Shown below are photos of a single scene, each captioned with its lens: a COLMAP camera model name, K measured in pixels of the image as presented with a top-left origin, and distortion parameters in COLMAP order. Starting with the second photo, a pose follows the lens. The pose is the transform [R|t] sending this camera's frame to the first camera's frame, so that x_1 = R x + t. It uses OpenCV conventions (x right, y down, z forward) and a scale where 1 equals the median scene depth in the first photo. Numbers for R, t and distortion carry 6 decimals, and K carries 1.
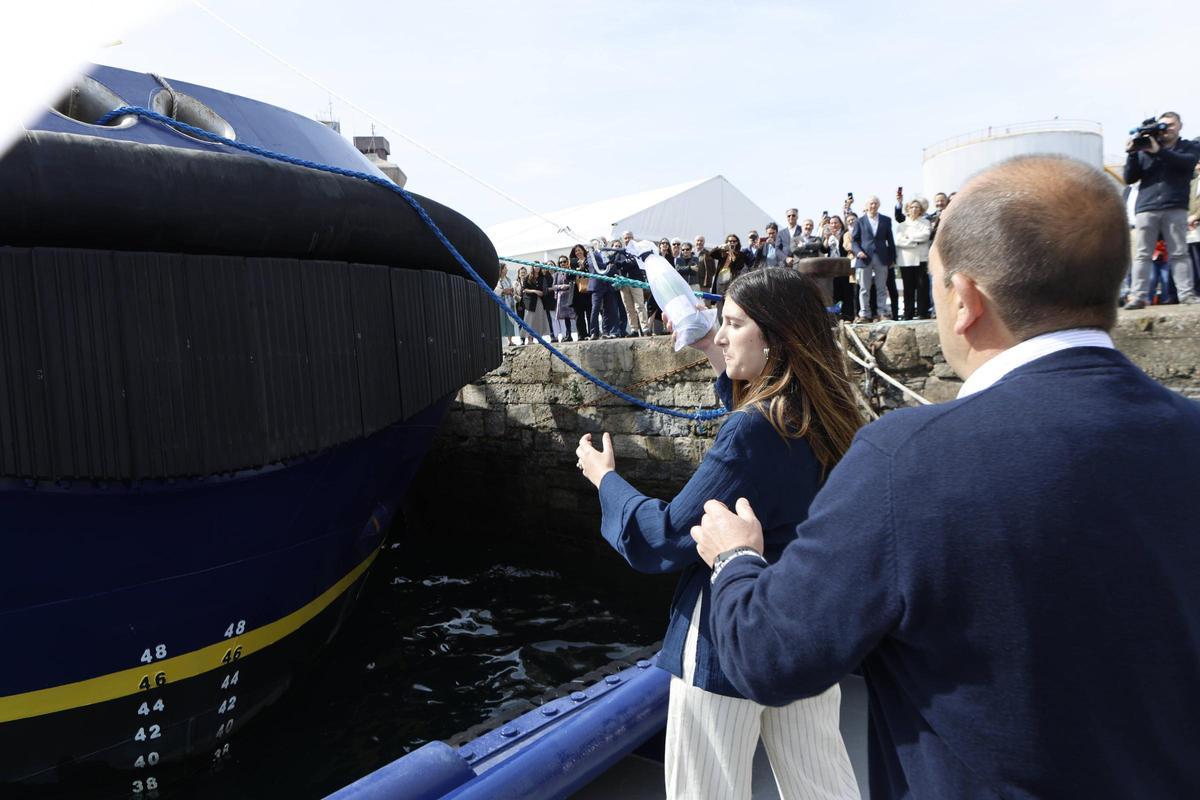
lens RADIAL K [[789.9, 0, 599.2], [0, 789.9, 368.6], [0, 0, 1]] dist [-0.005906, 0.000467]
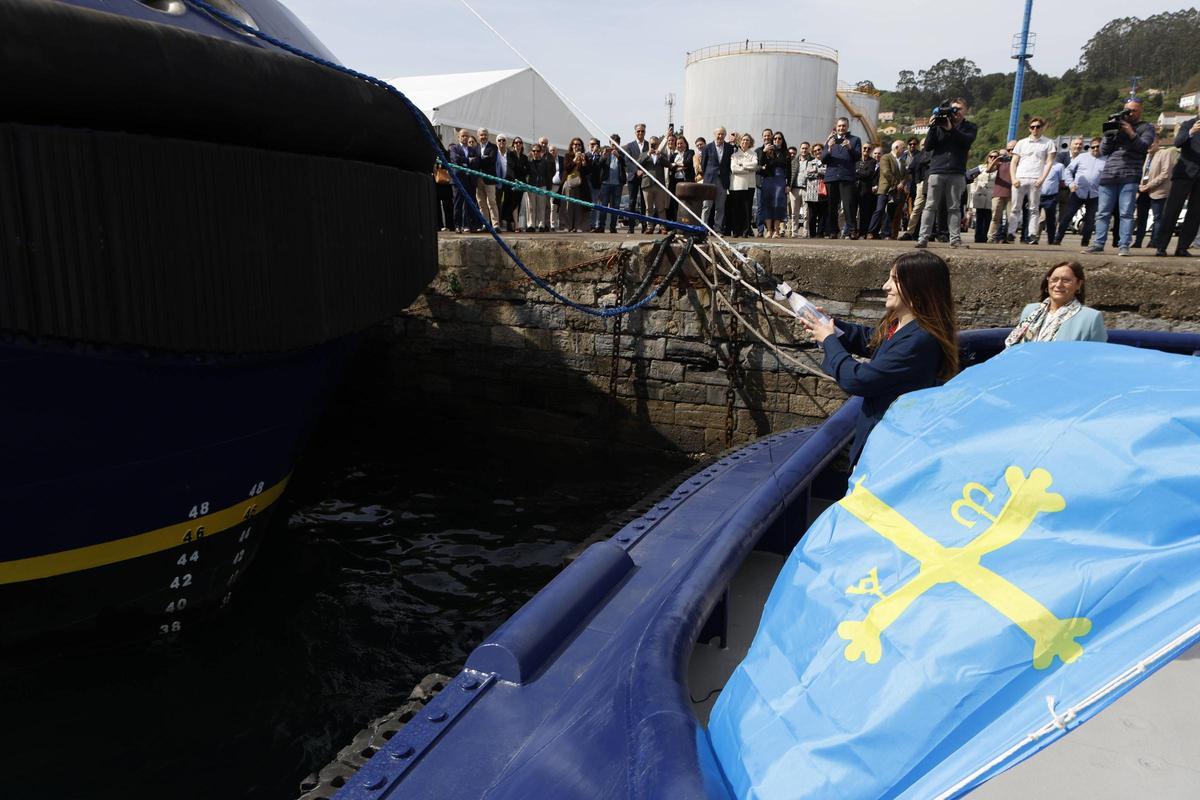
lens RADIAL K [[786.2, 0, 603.6], [0, 786.2, 367.0], [0, 0, 1]] dist [-0.004403, -0.000088]
pose [[0.951235, 0.024059, 0.307528, -0.182181], [-0.065151, 0.990134, 0.124060, -0.005092], [-0.301509, -0.138046, 0.943417, -0.089707]]
